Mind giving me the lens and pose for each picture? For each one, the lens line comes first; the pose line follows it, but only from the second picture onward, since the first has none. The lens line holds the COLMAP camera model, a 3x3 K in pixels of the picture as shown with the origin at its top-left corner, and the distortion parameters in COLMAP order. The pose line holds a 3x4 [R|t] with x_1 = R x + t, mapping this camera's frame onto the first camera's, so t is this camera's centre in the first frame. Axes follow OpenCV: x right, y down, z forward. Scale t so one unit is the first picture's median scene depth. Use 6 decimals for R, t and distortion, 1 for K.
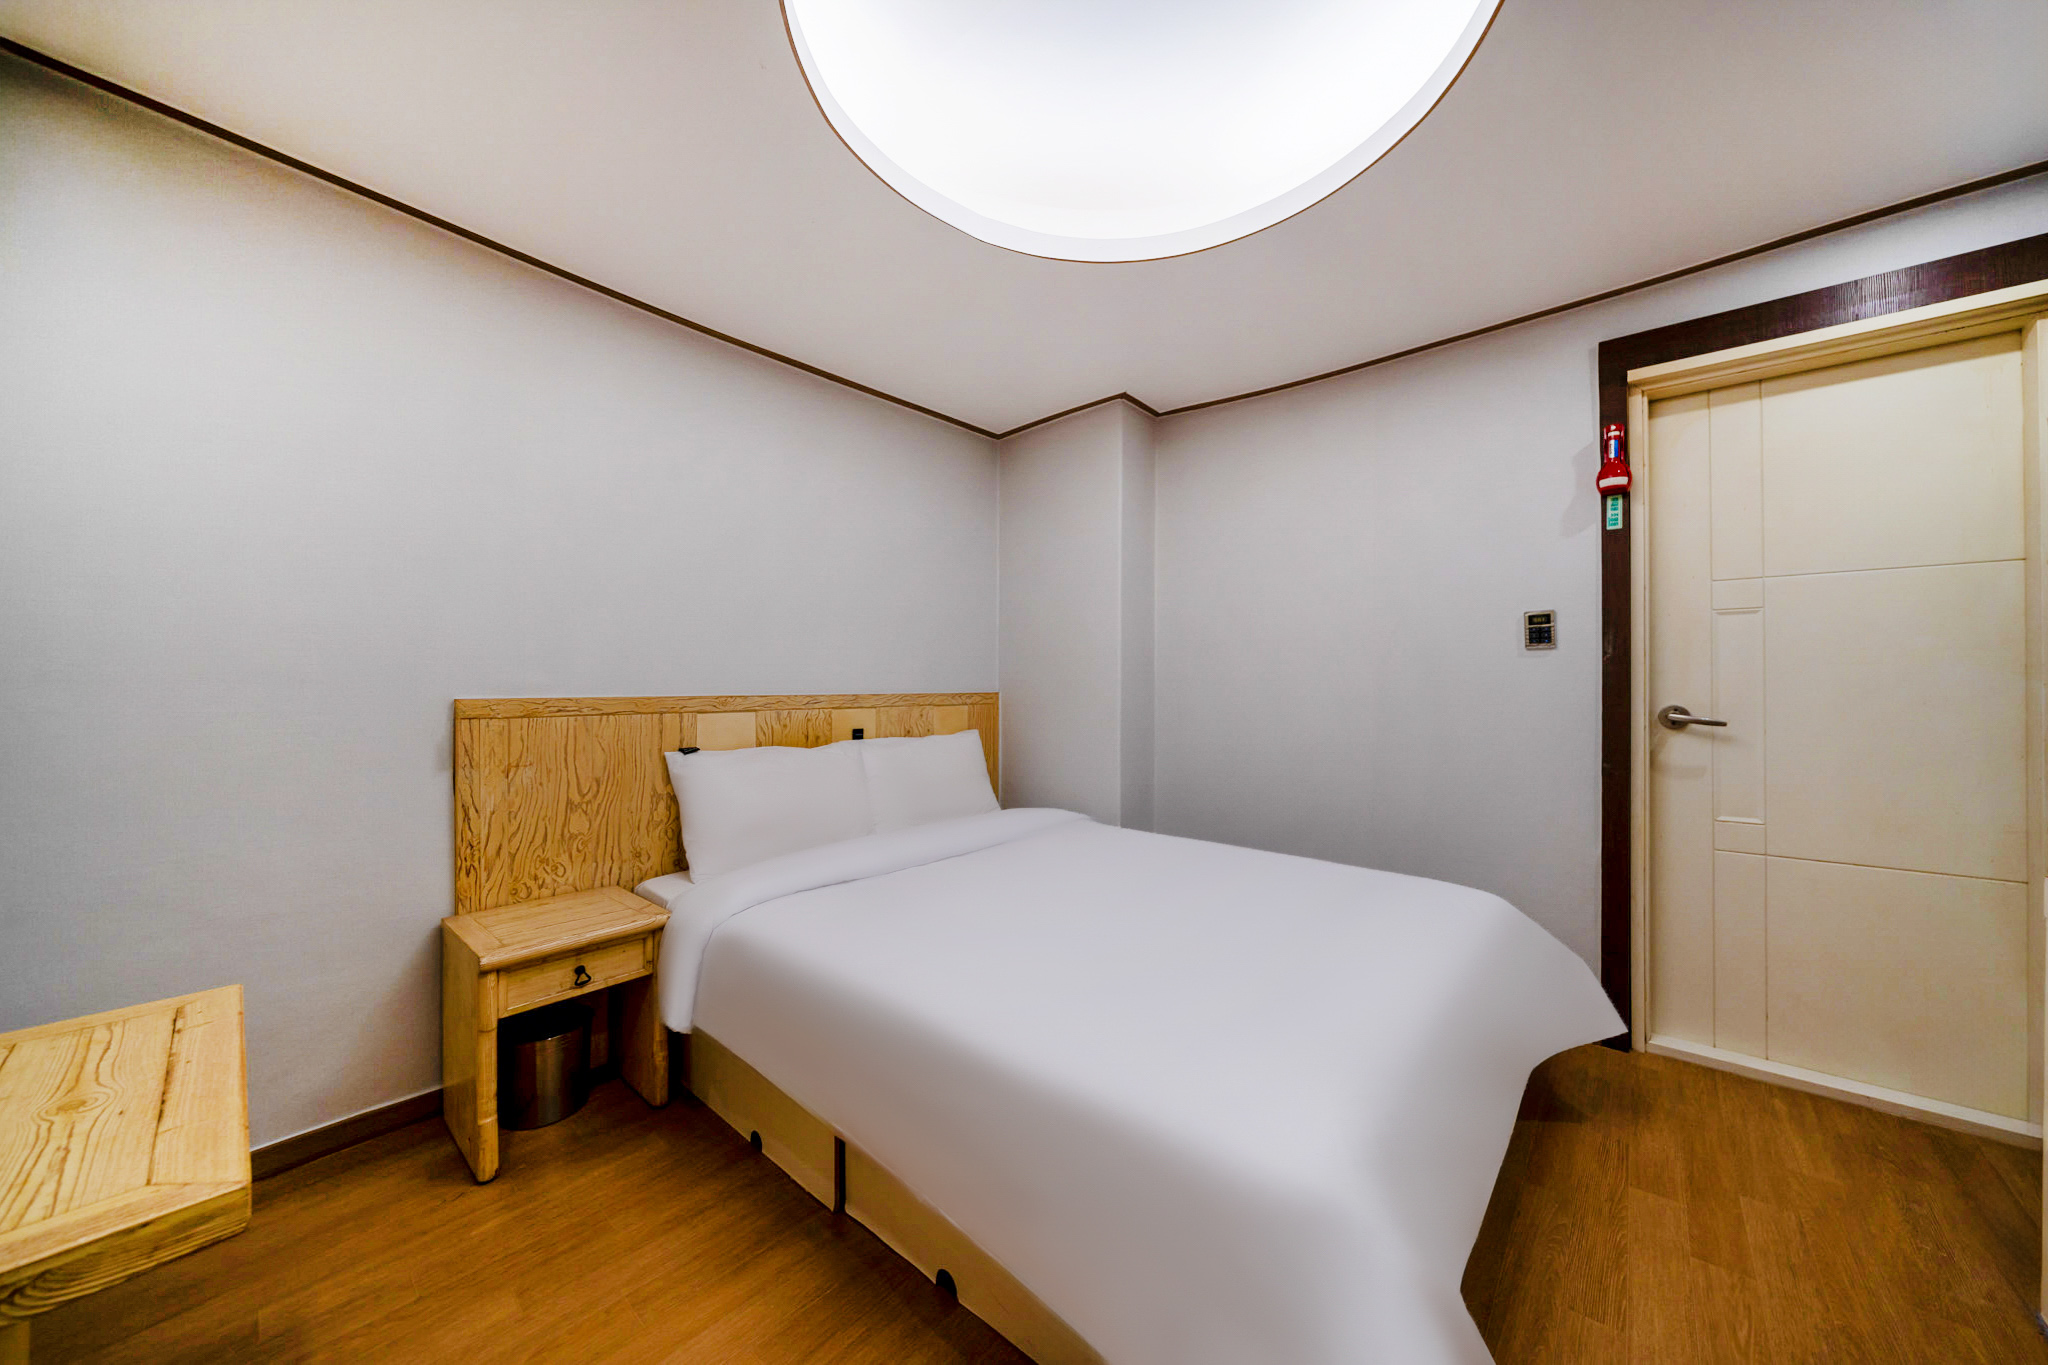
lens RADIAL K [[703.7, 0, 1024.0], [0, 703.7, 682.5], [0, 0, 1]] dist [-0.007214, 0.000103]
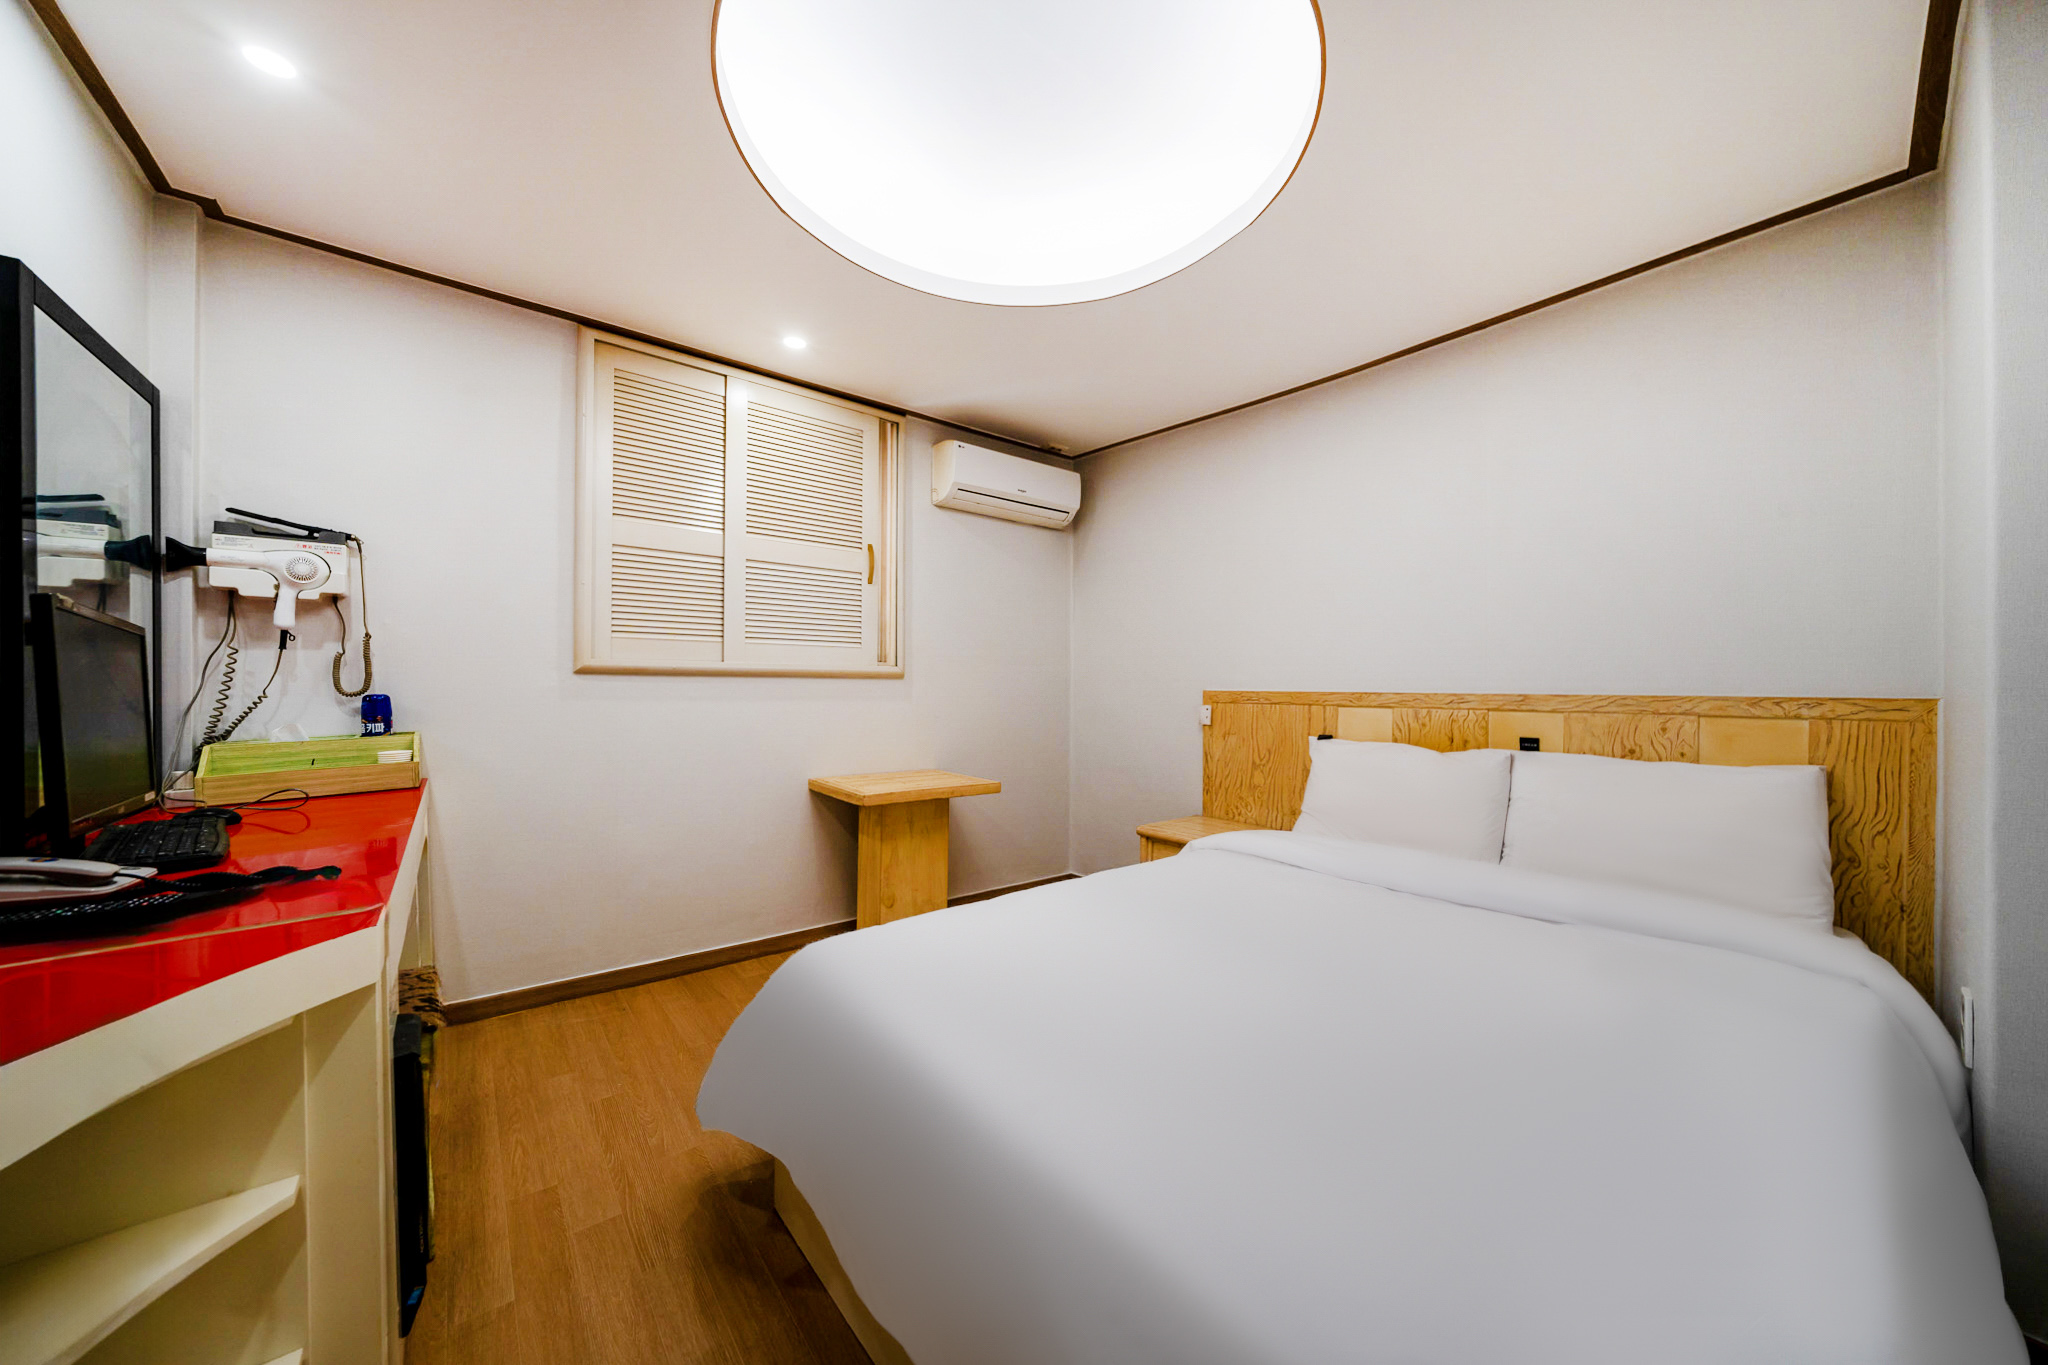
lens RADIAL K [[703.7, 0, 1024.0], [0, 703.7, 682.5], [0, 0, 1]] dist [-0.007214, 0.000103]
pose [[-0.155345, 0.004497, -0.987850, 0.829738], [0.005864, 0.999976, 0.003630, -0.003768], [0.987843, -0.005229, -0.155368, 0.721832]]
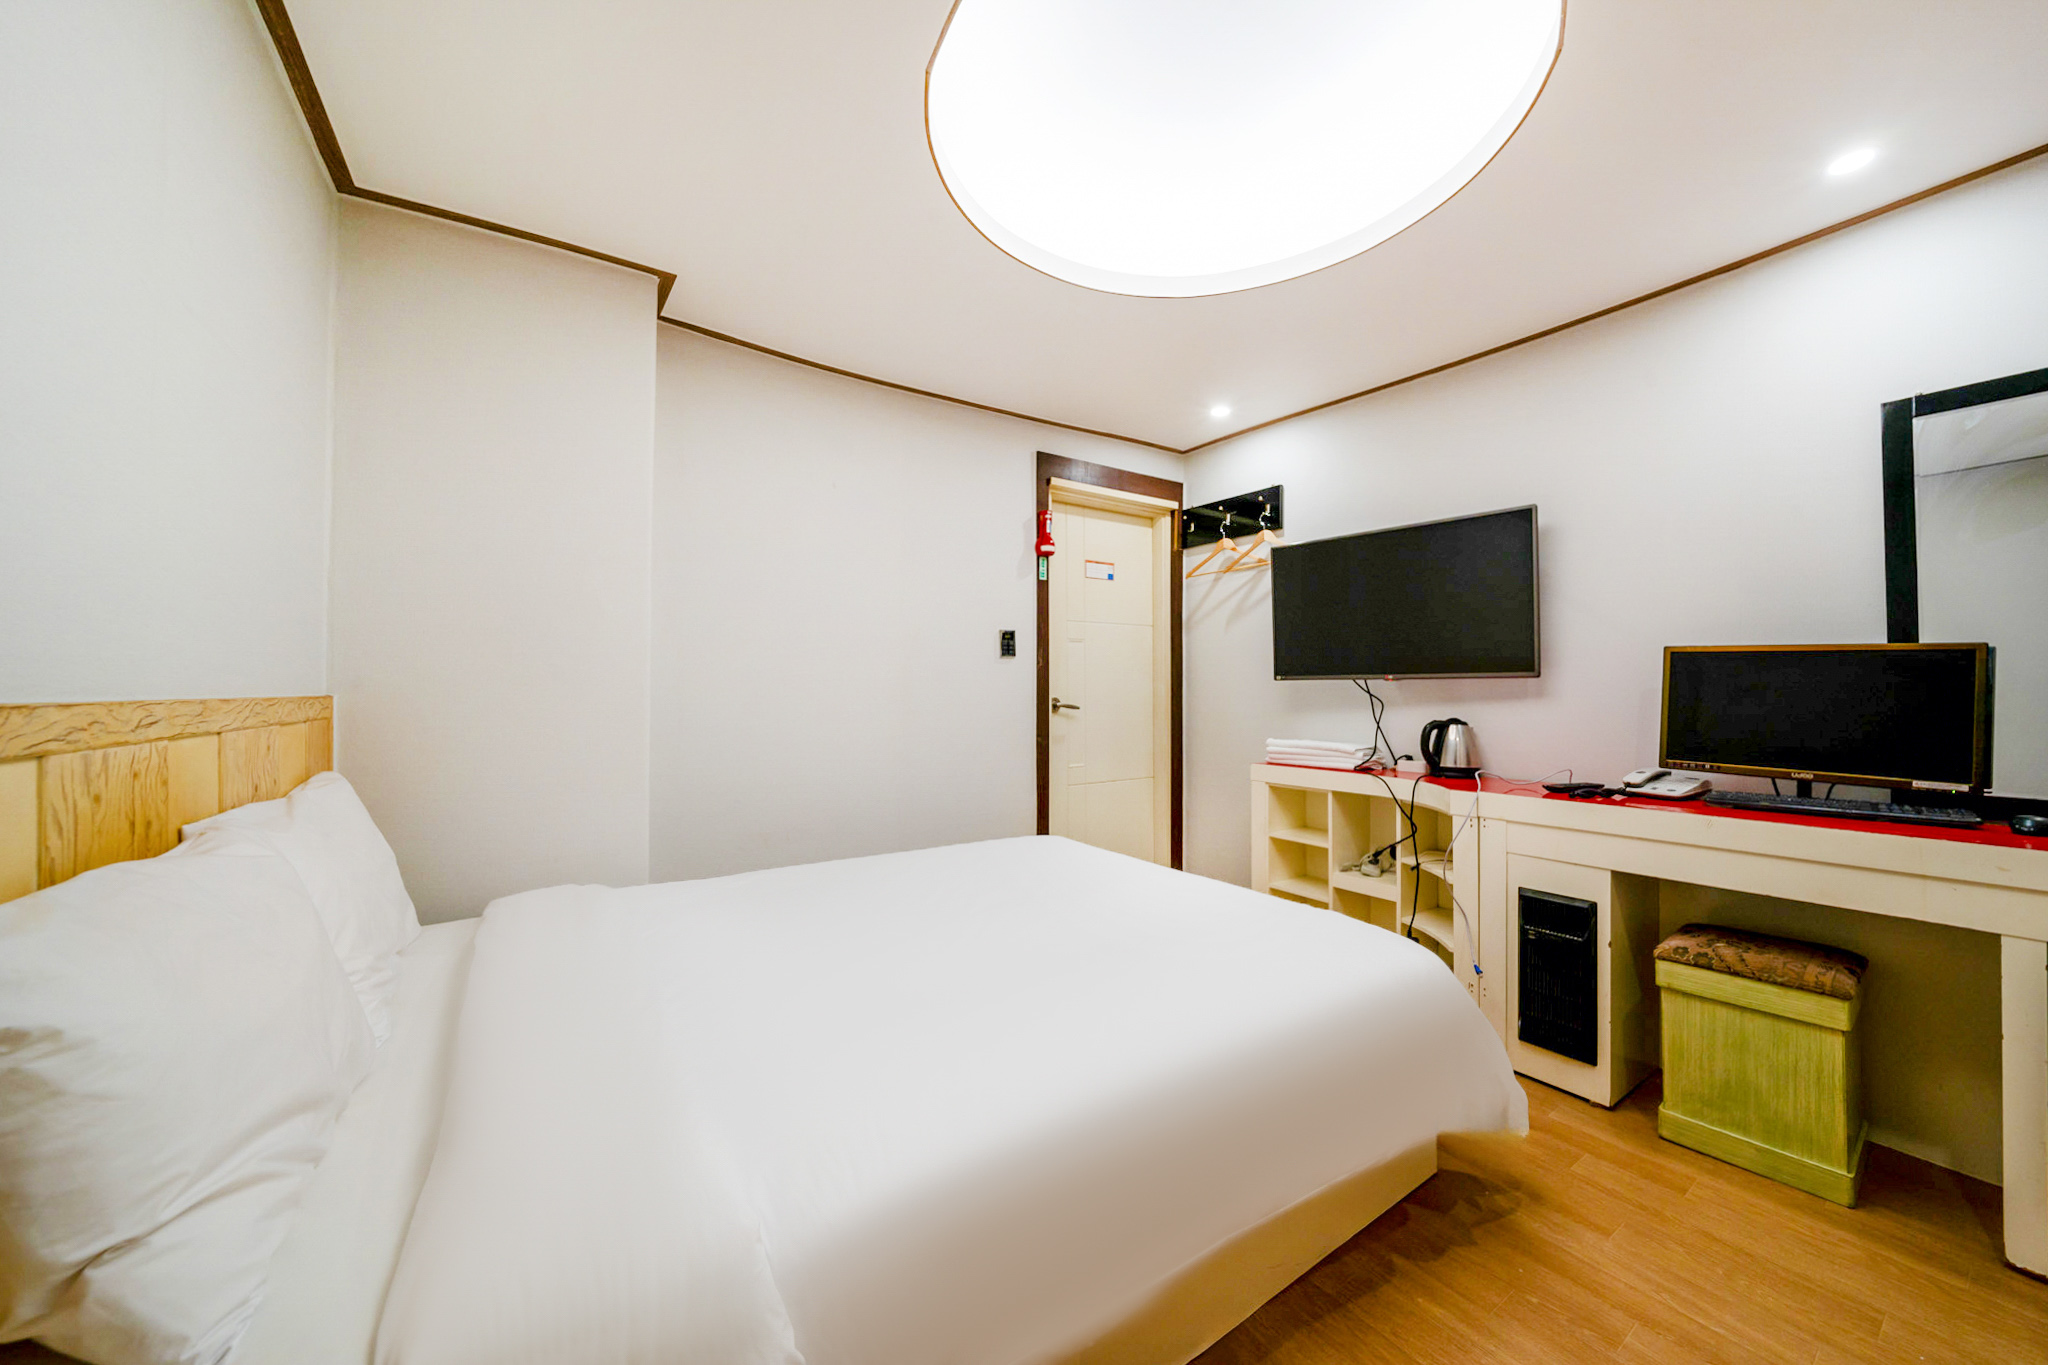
lens RADIAL K [[744.7, 0, 1024.0], [0, 744.7, 682.5], [0, 0, 1]] dist [-0.000644, -0.000008]
pose [[0.251116, 0.009567, 0.967910, -0.664933], [-0.002378, 0.999954, -0.009267, 0.014124], [-0.967954, 0.000026, 0.251128, 0.609583]]
